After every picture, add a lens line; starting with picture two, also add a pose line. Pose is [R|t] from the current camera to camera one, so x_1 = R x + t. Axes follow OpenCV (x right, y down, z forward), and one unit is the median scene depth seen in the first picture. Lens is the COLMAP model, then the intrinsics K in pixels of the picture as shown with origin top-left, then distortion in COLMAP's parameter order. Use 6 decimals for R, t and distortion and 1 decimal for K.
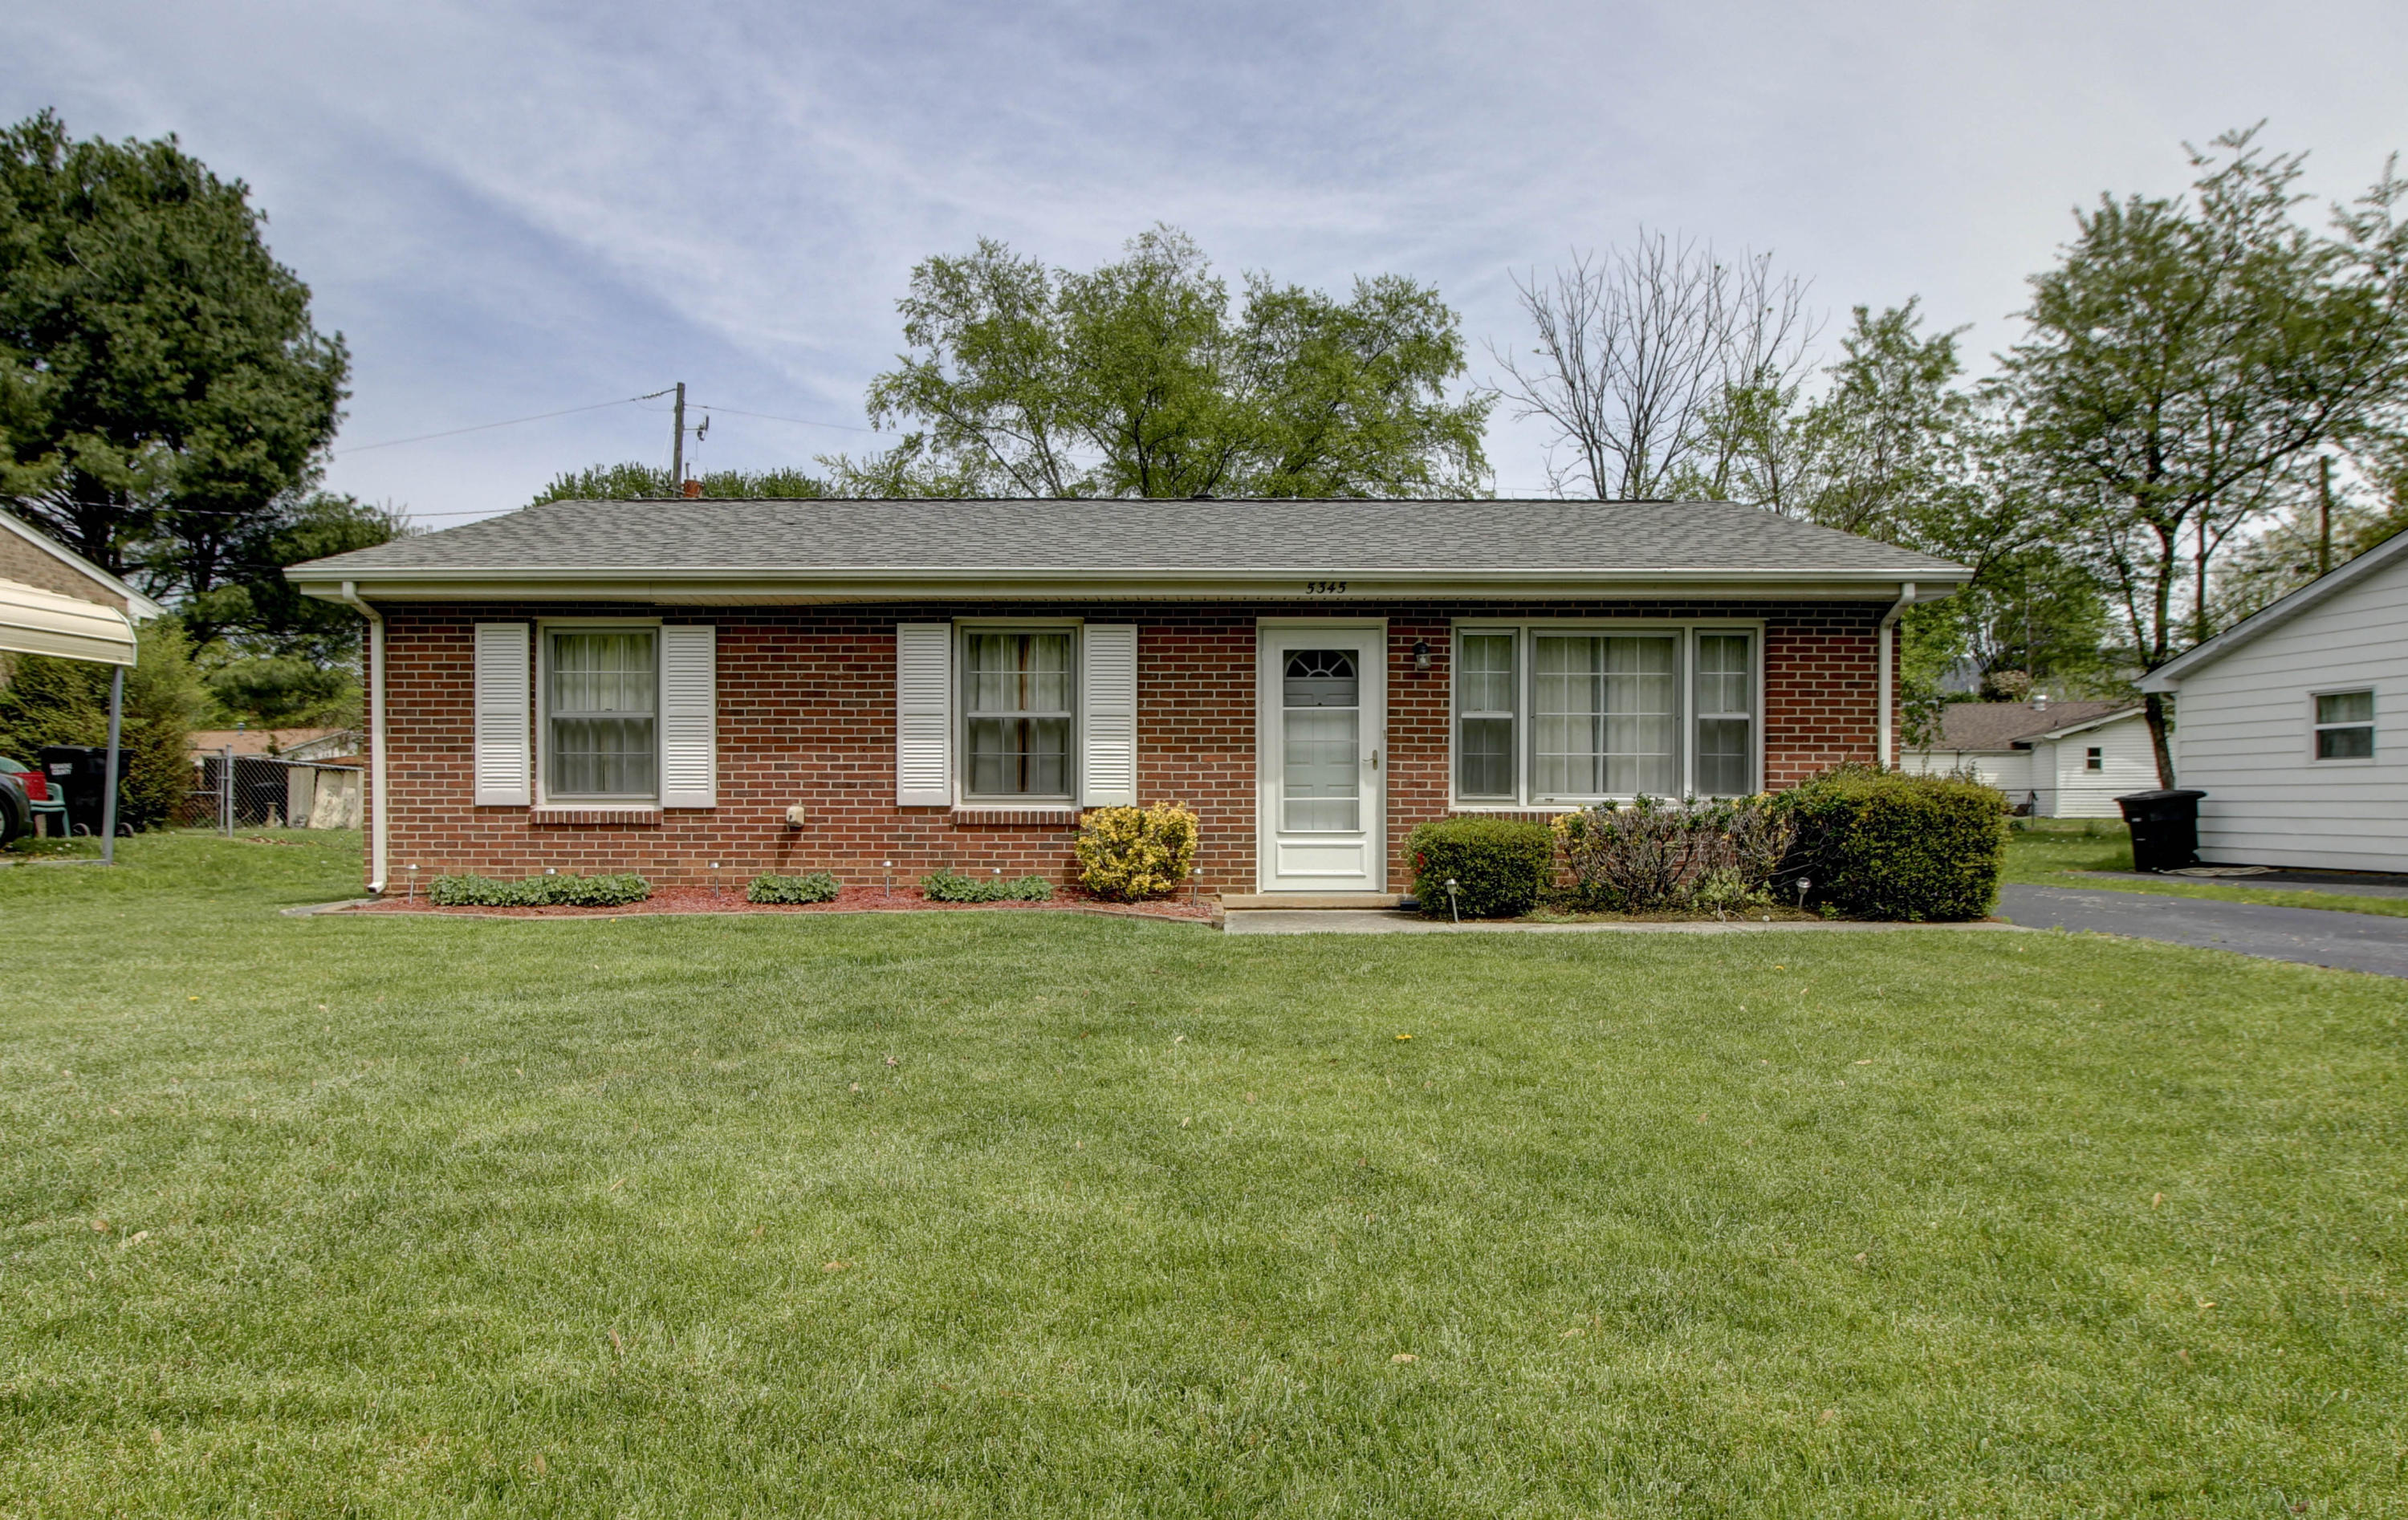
lens RADIAL K [[1508.9, 0, 1169.4], [0, 1508.9, 815.1], [0, 0, 1]] dist [-0.006977, -0.005804]
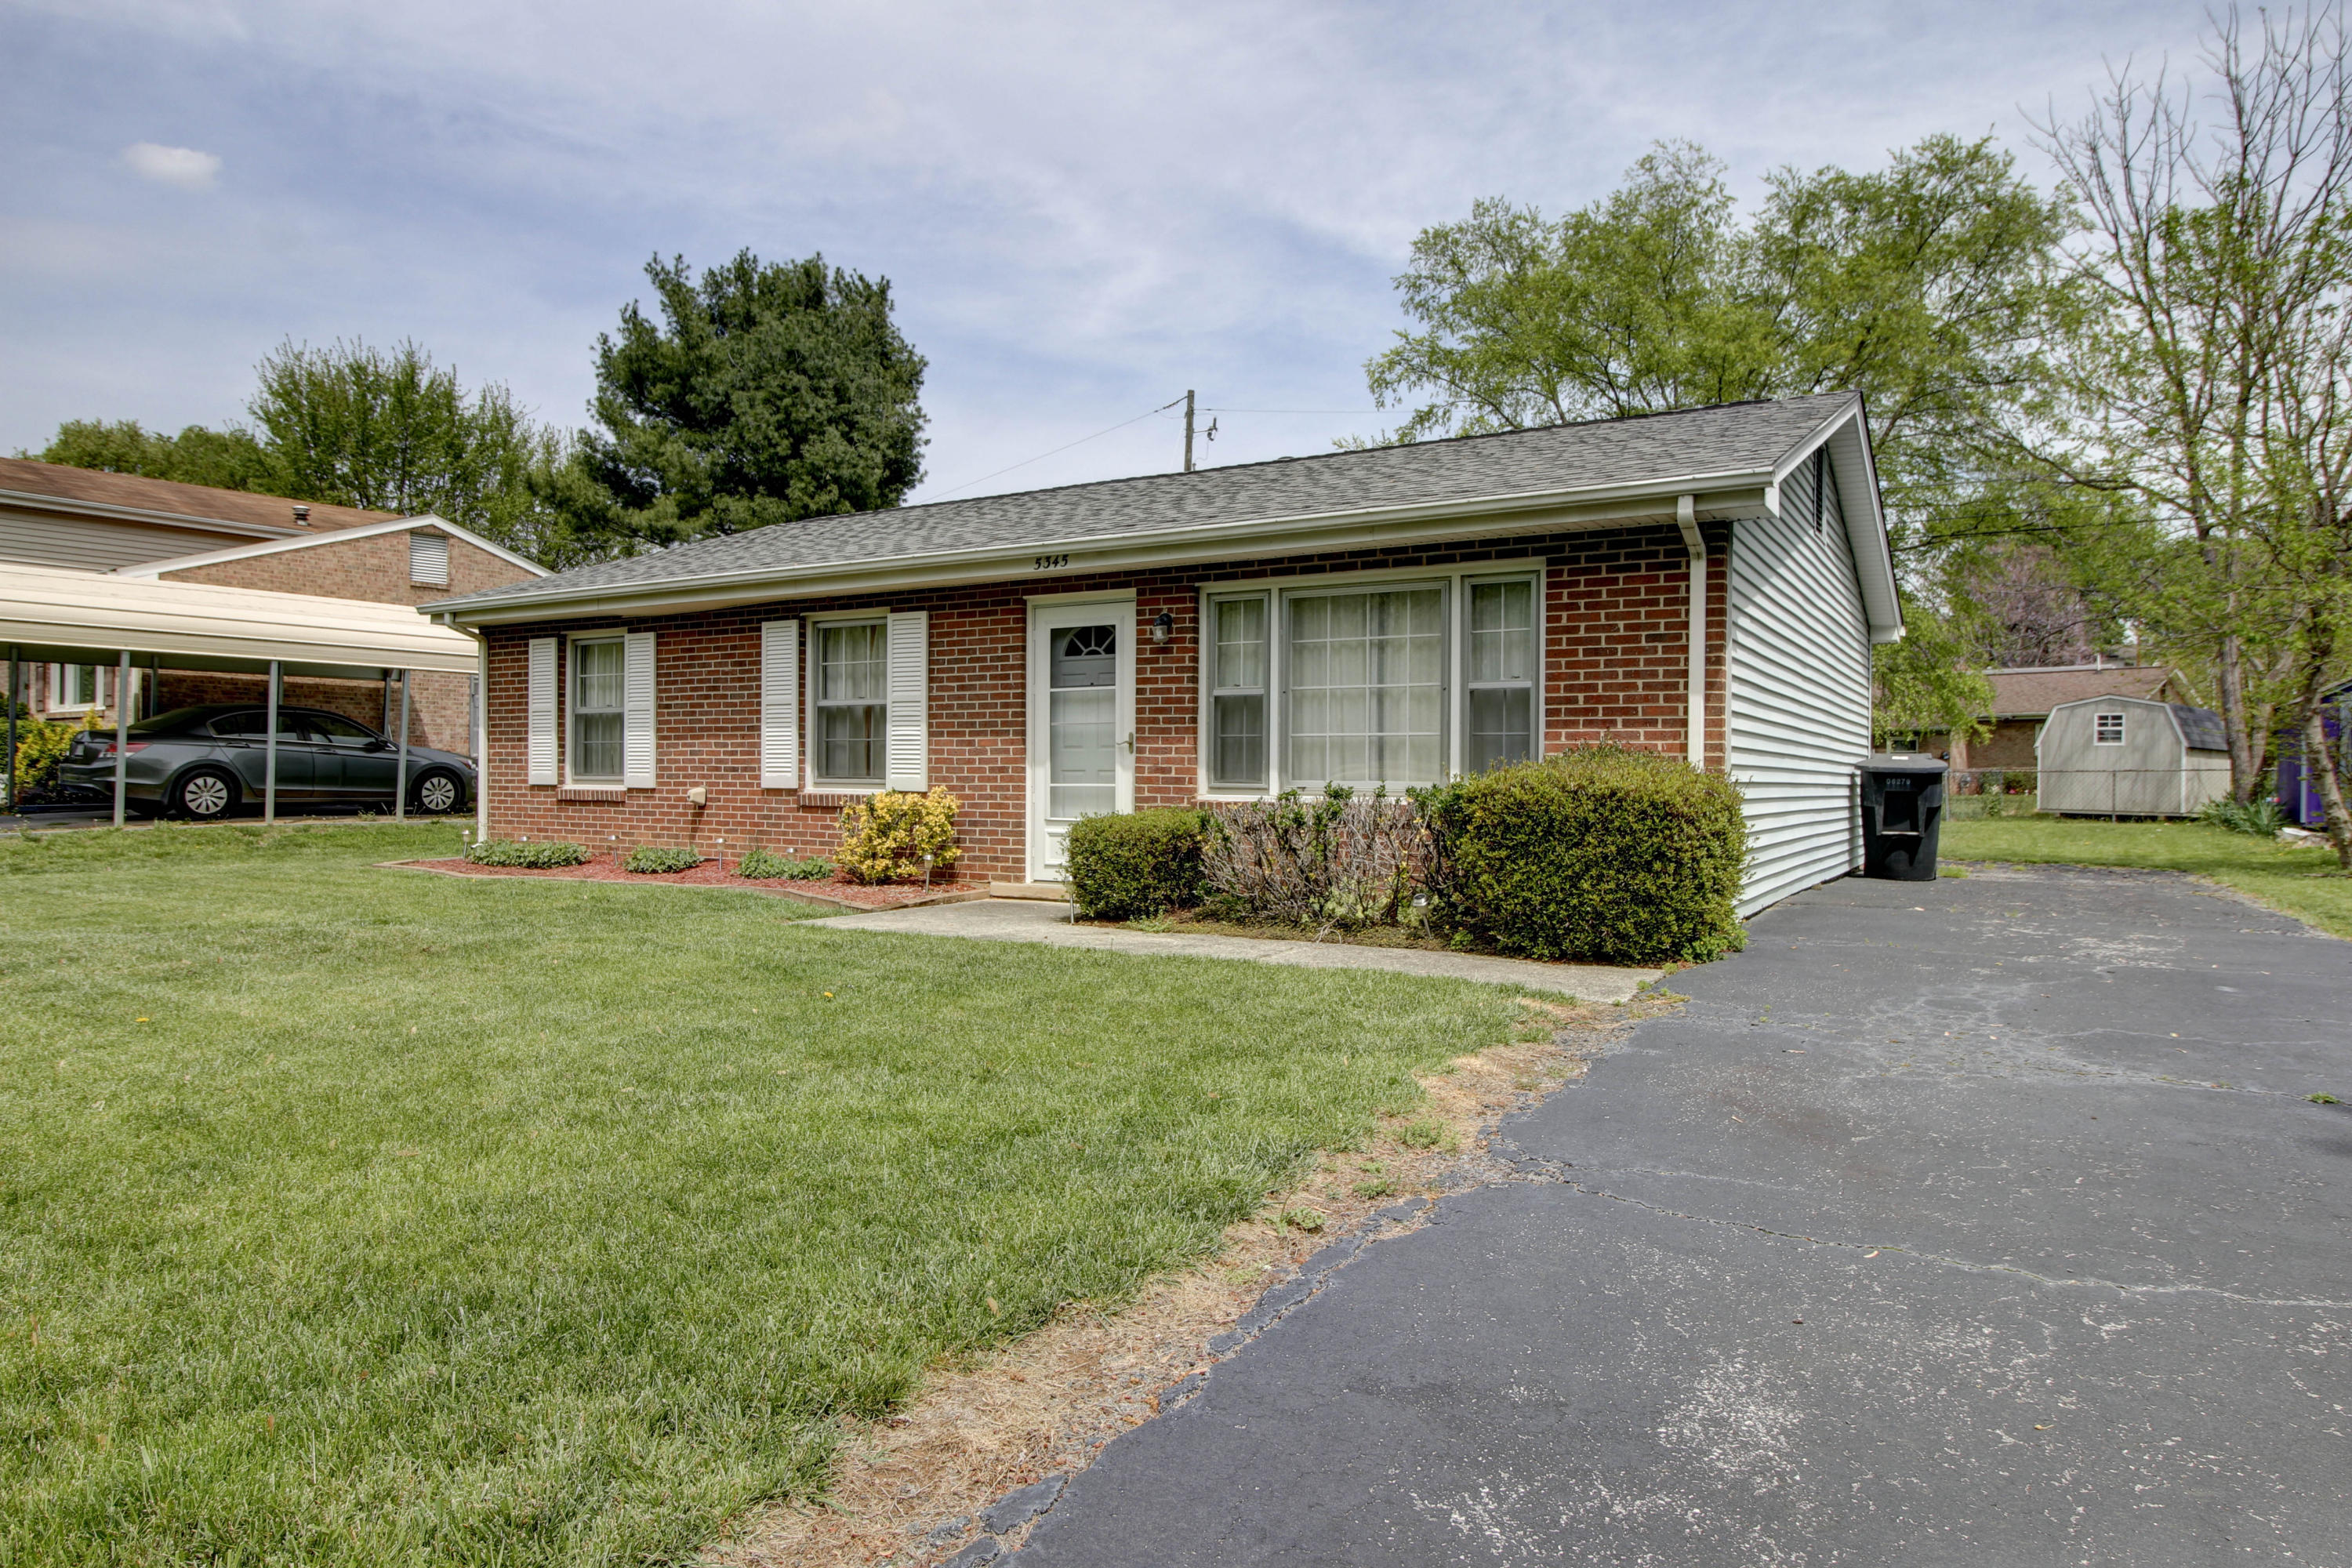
lens RADIAL K [[1427.1, 0, 1177.4], [0, 1427.1, 785.4], [0, 0, 1]] dist [0.007878, -0.000918]
pose [[0.849769, 0.008427, -0.527088, 0.623032], [-0.003064, 0.999934, 0.011047, -0.020574], [0.527146, -0.007773, 0.849739, 0.274132]]
